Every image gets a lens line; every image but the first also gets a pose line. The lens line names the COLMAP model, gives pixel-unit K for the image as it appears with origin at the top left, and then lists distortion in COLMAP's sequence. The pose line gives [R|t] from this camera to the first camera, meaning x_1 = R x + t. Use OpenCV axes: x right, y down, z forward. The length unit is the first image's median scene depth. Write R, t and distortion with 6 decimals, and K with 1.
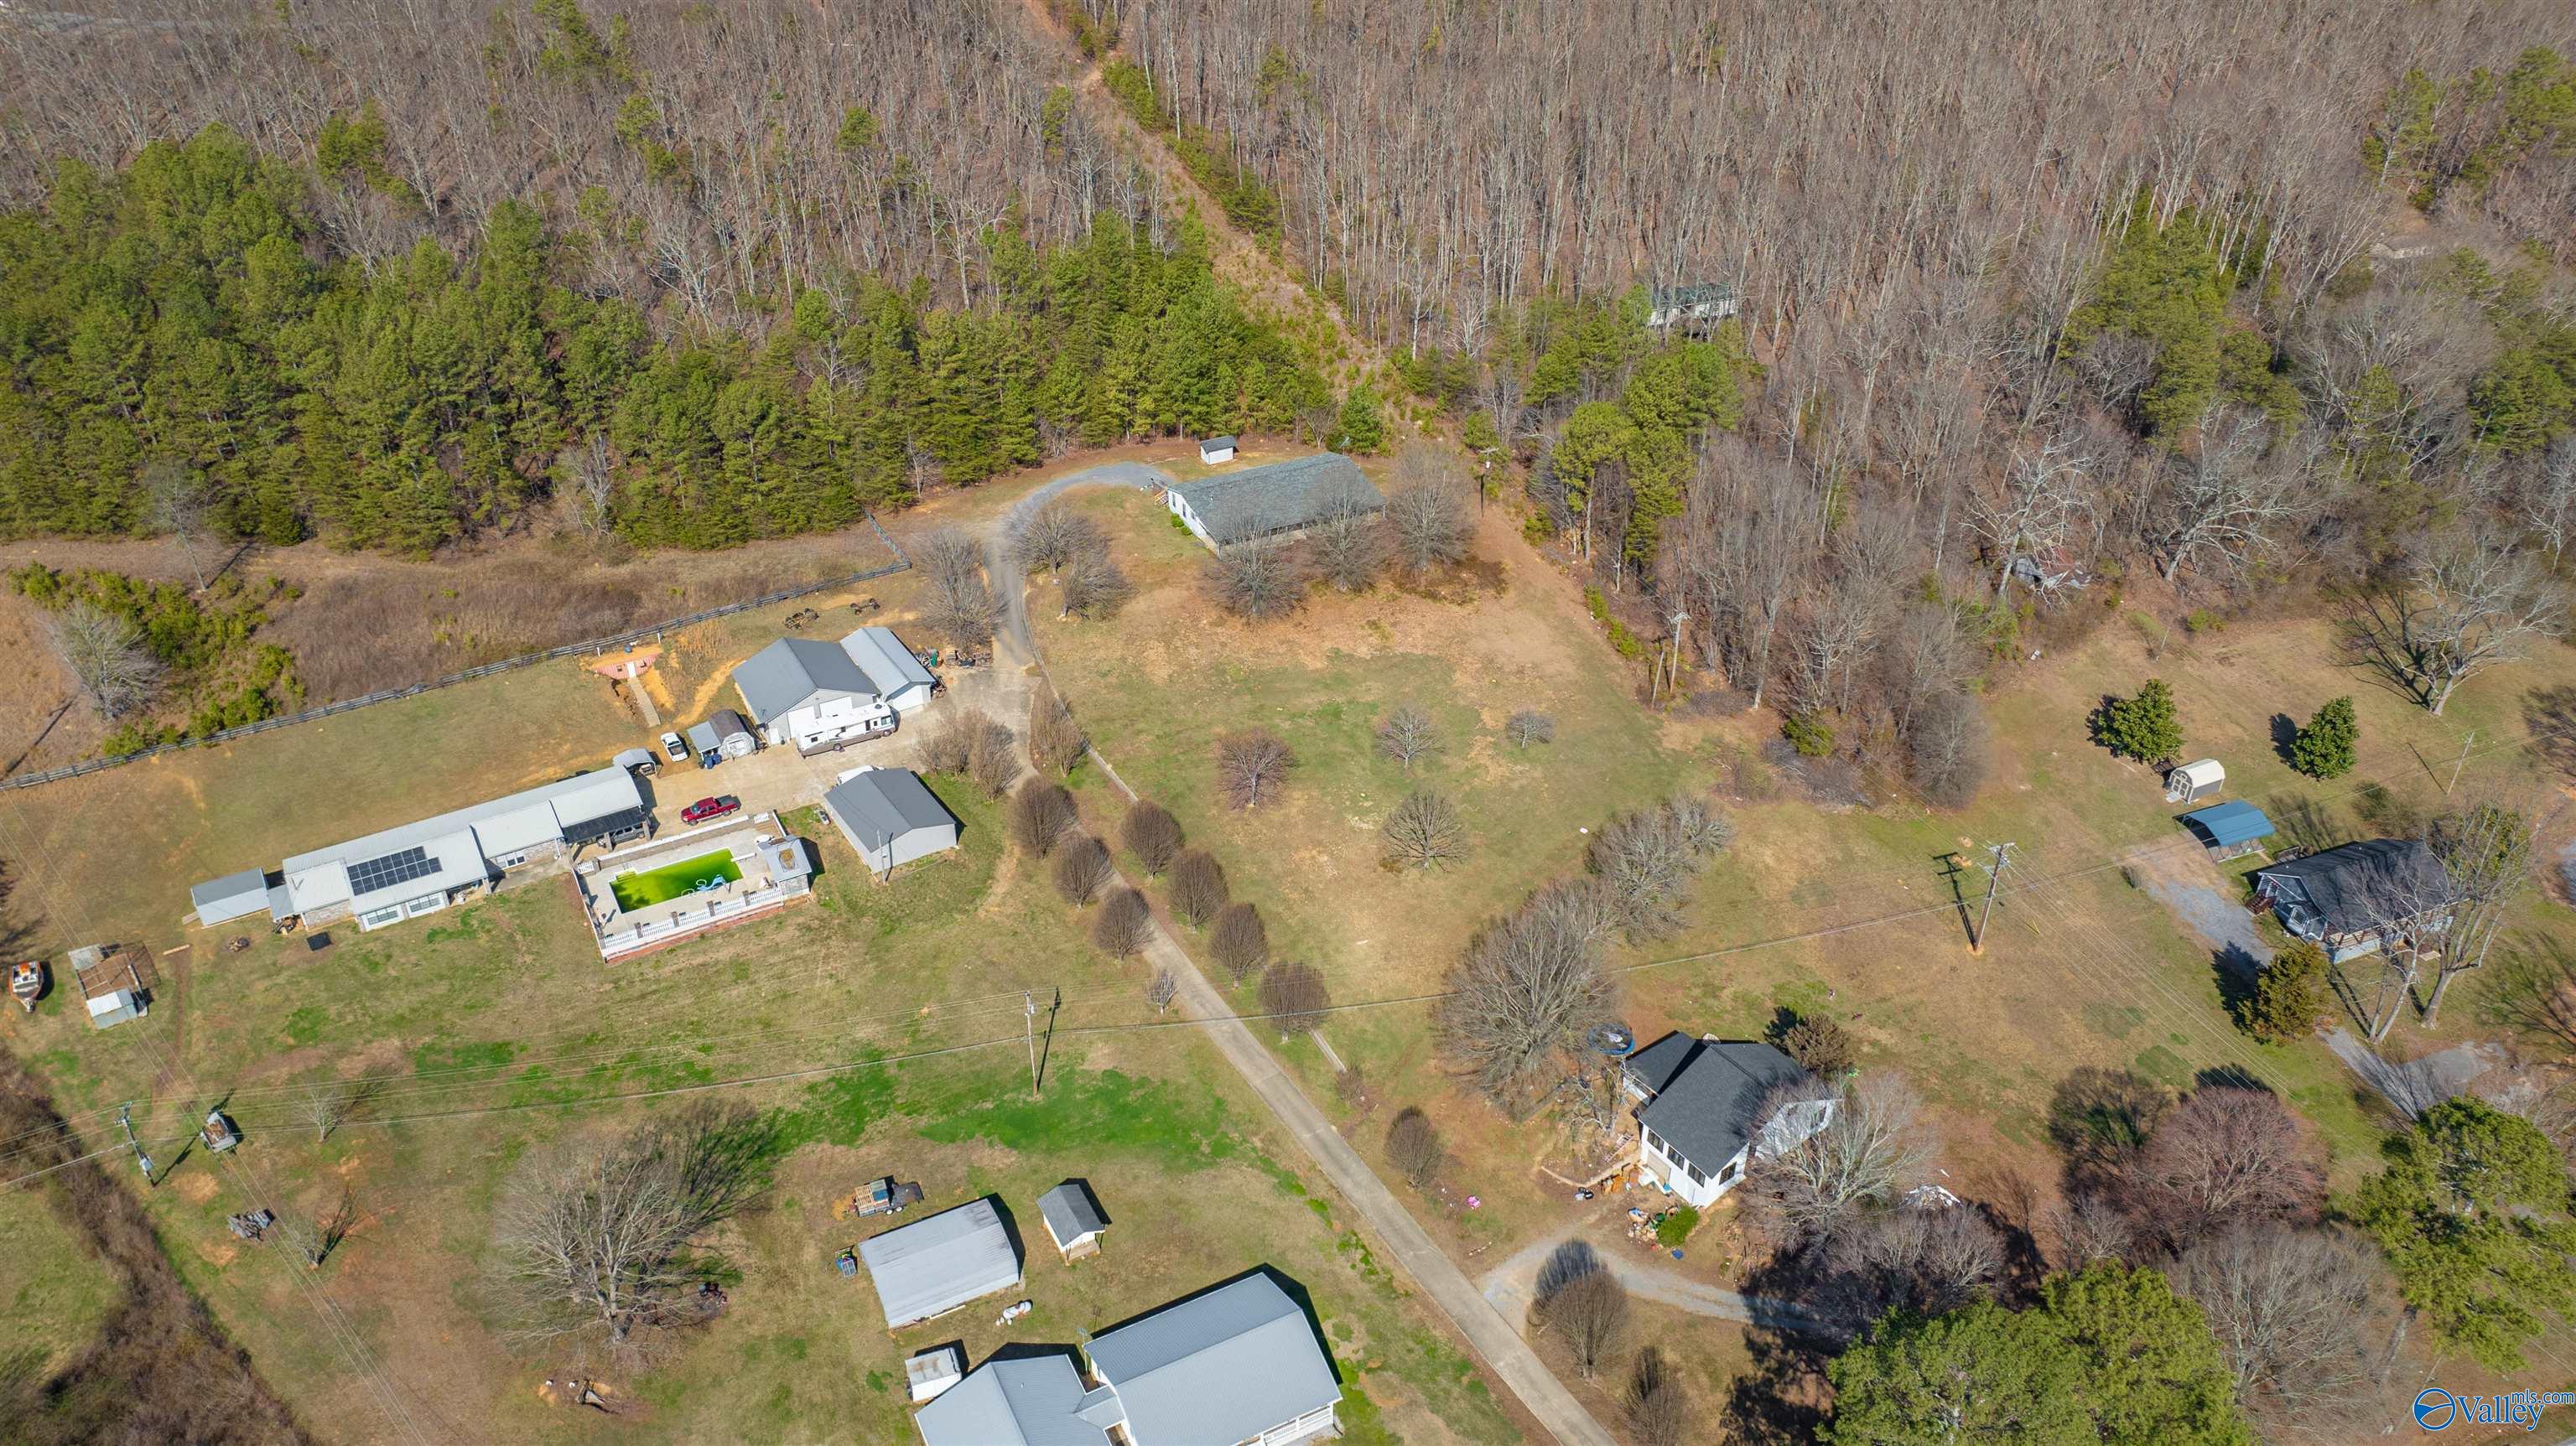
lens RADIAL K [[1793.9, 0, 1288.0], [0, 1793.9, 723.0], [0, 0, 1]] dist [-0.044694, 0.060013]
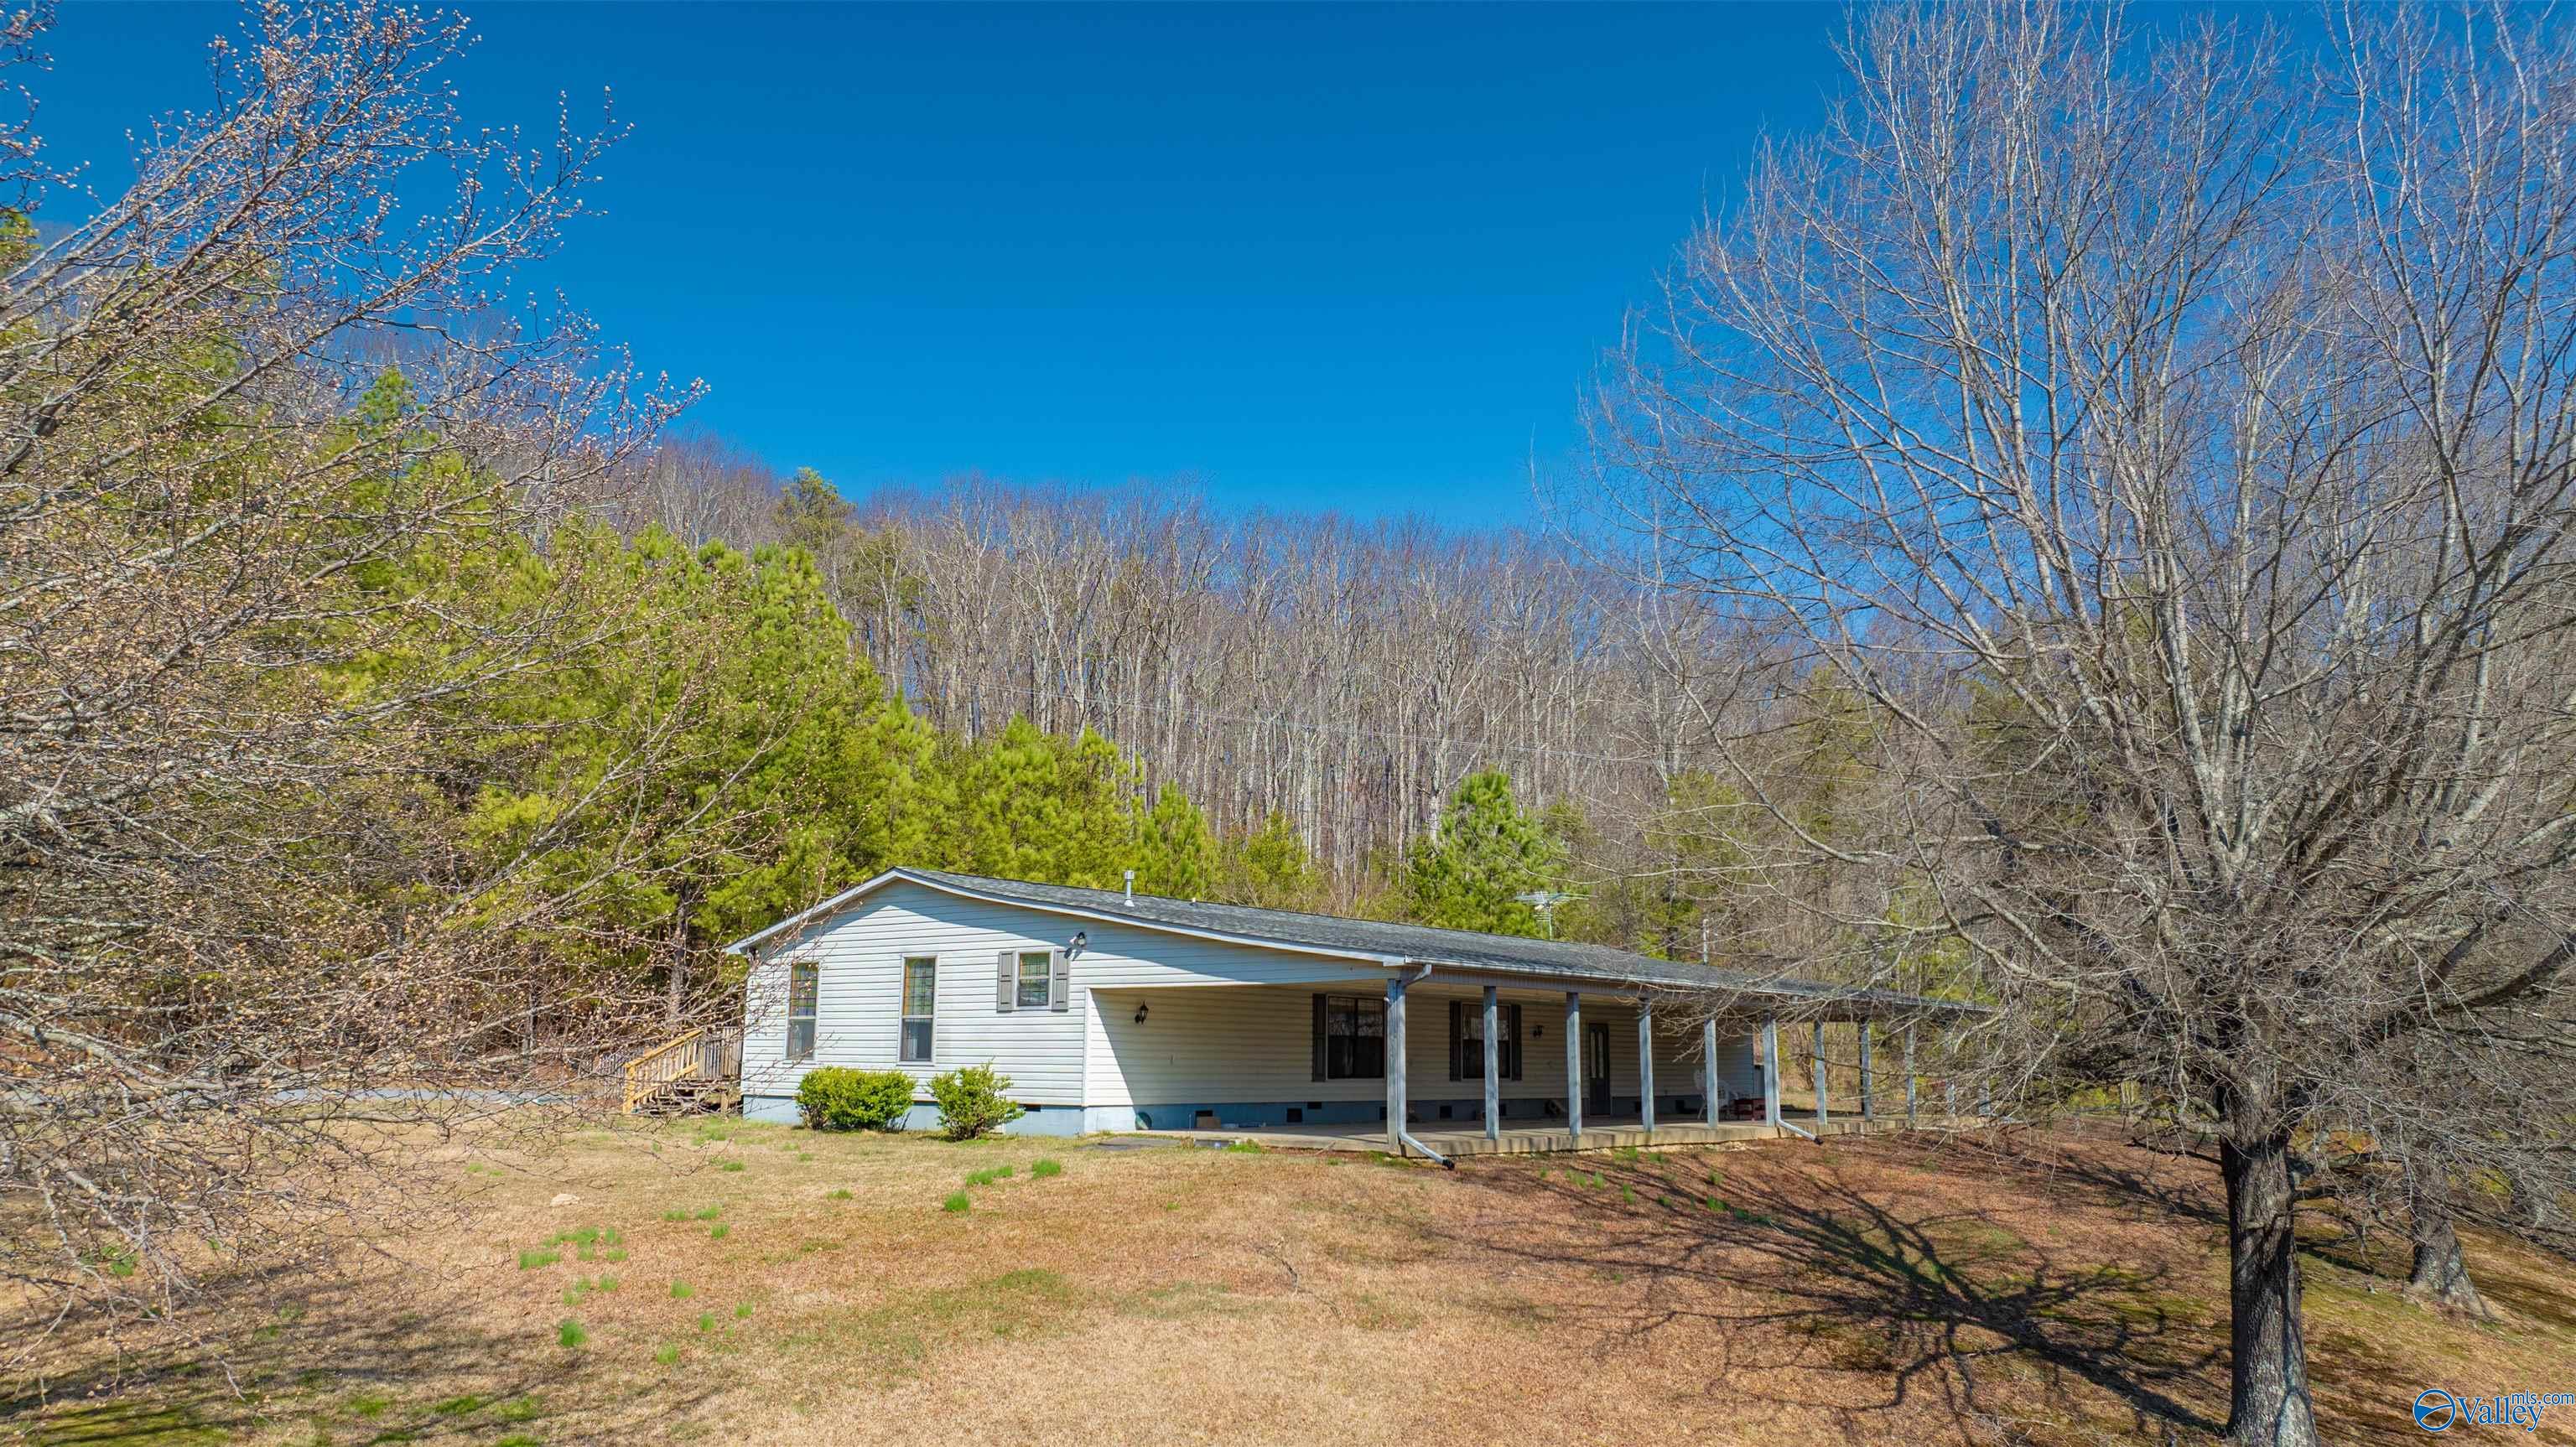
lens RADIAL K [[1824.0, 0, 1288.0], [0, 1824.0, 723.5], [0, 0, 1]] dist [-0.010365, -0.001972]
pose [[0.912544, 0.063506, 0.404017, -0.107780], [0.222683, 0.751442, -0.621086, -0.053965], [-0.343038, 0.656736, 0.671582, 1.082756]]
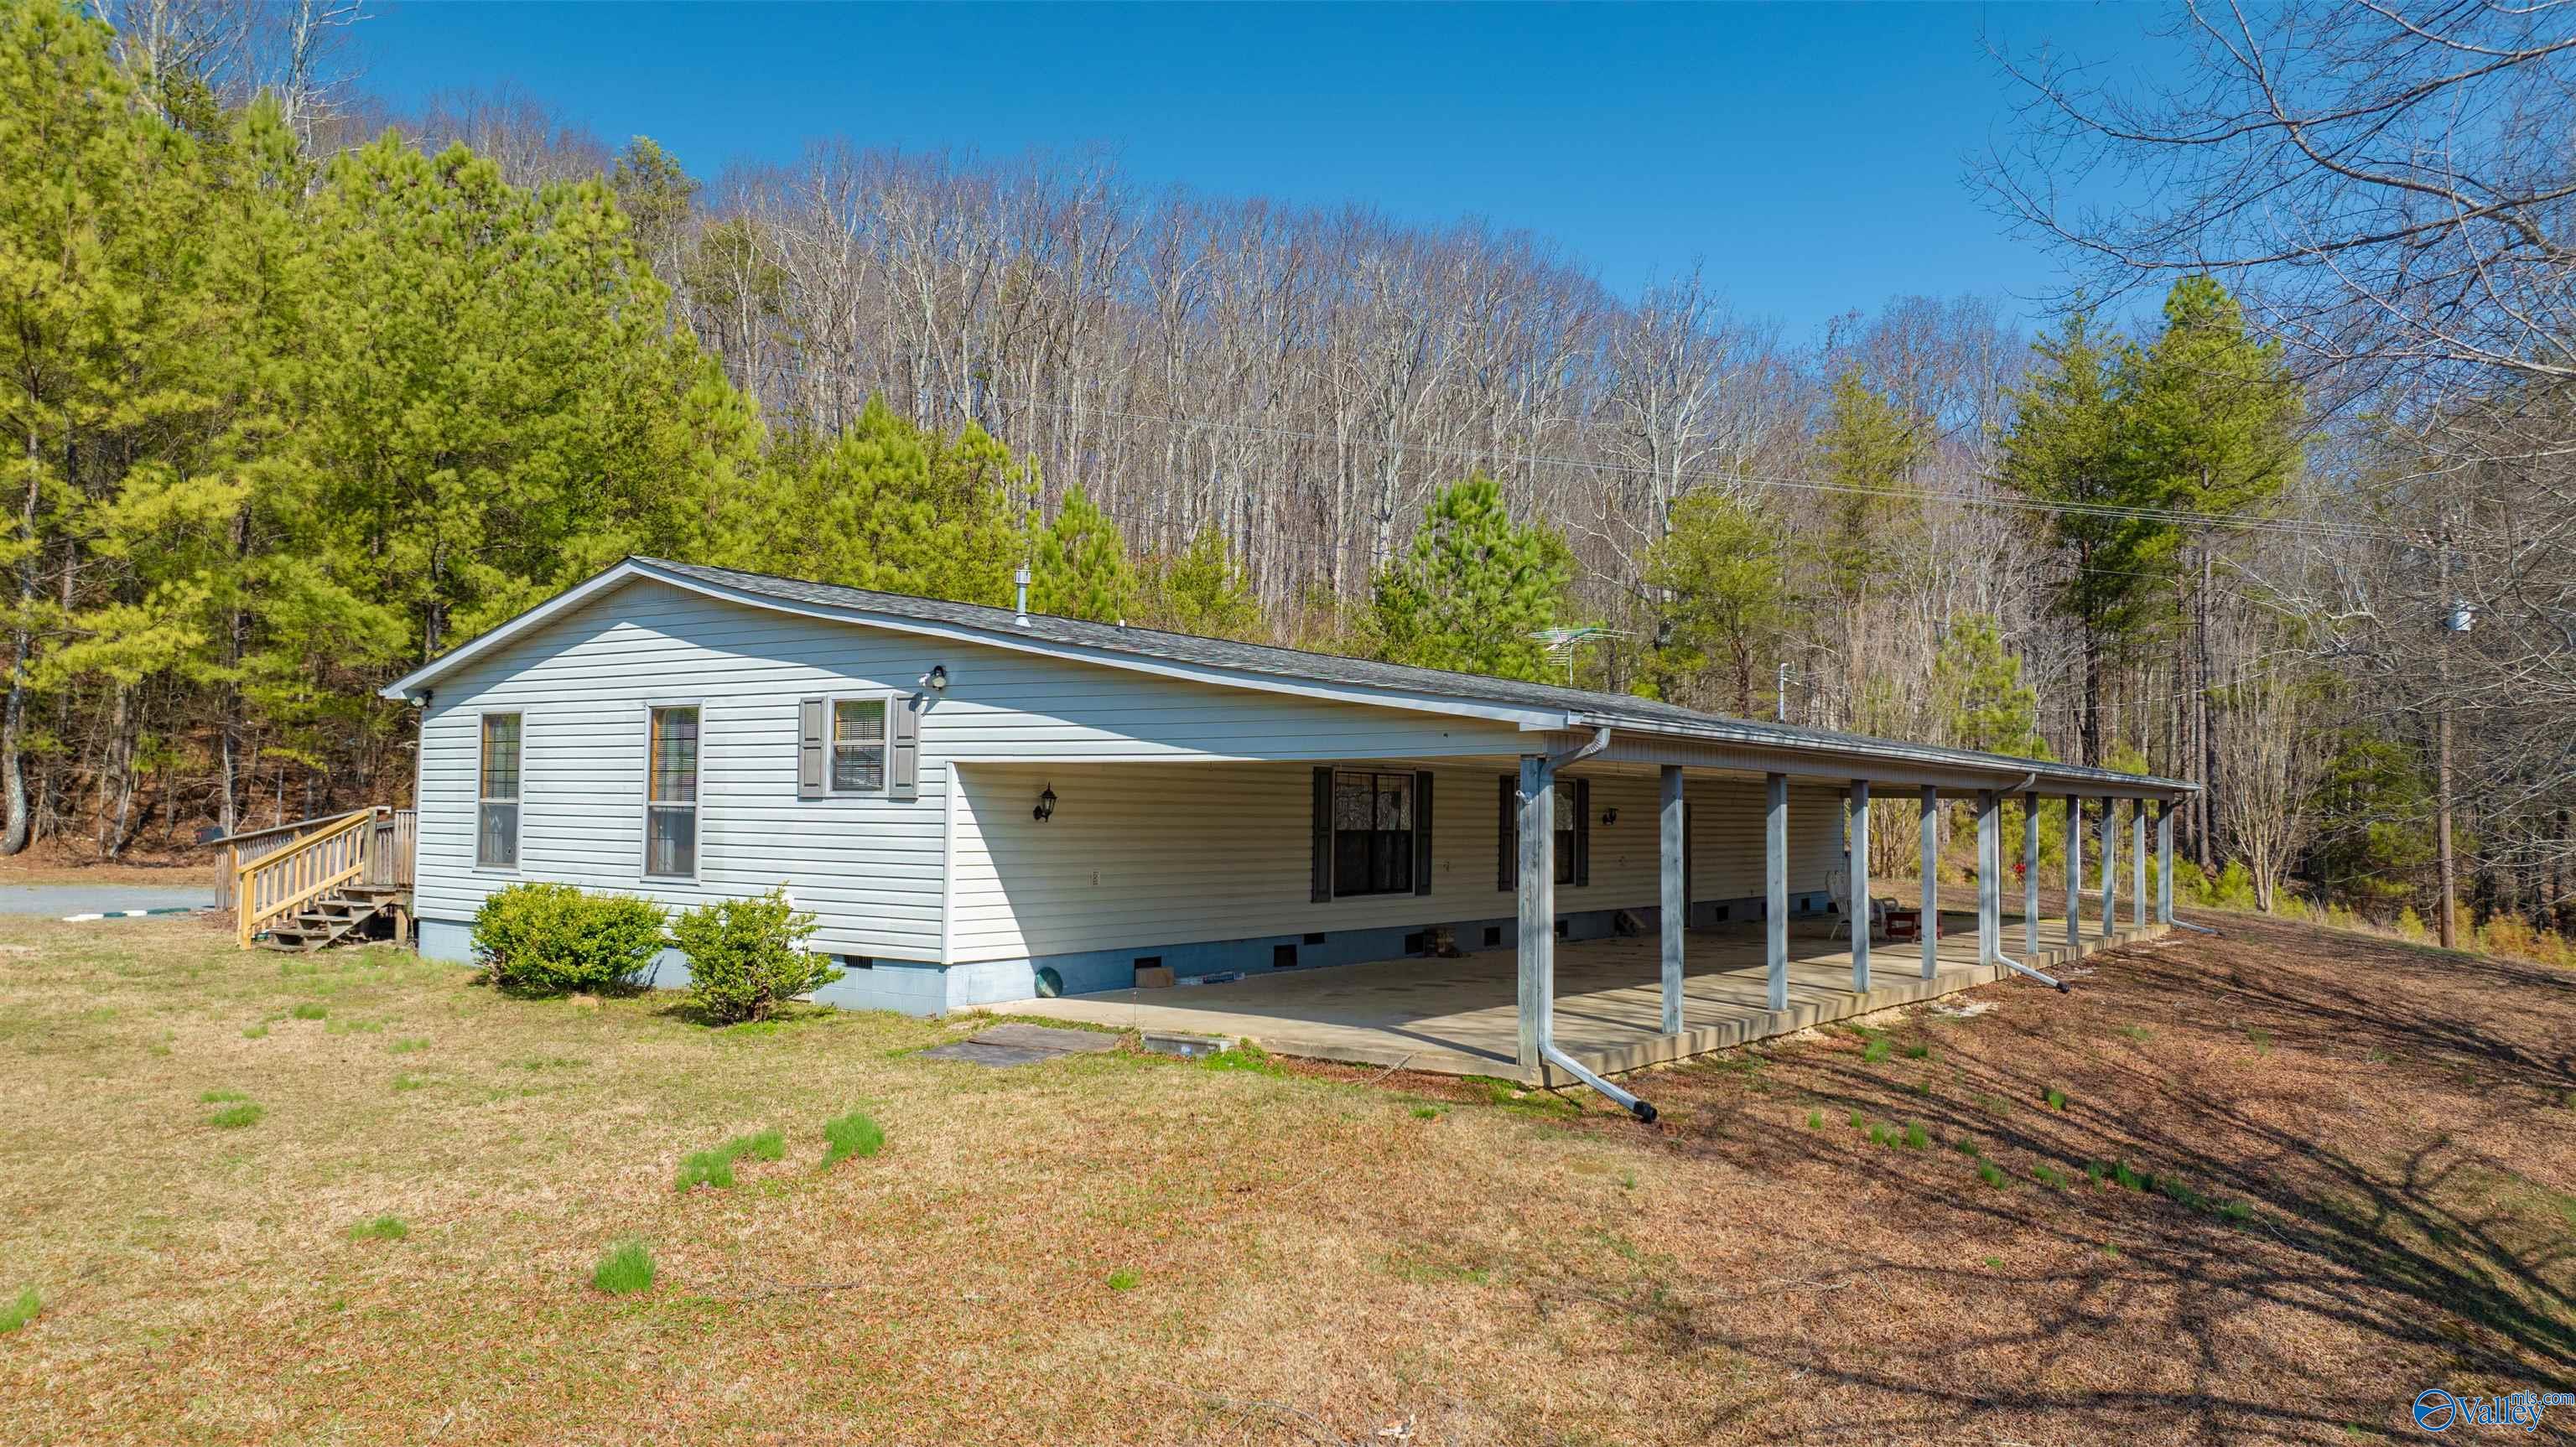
lens RADIAL K [[1794.0, 0, 1288.0], [0, 1794.0, 723.5], [0, 0, 1]] dist [-0.044694, 0.060013]
pose [[0.886501, 0.014022, 0.462514, -0.085290], [0.247110, 0.830731, -0.498821, -0.090715], [-0.391219, 0.556497, 0.732979, 1.135480]]
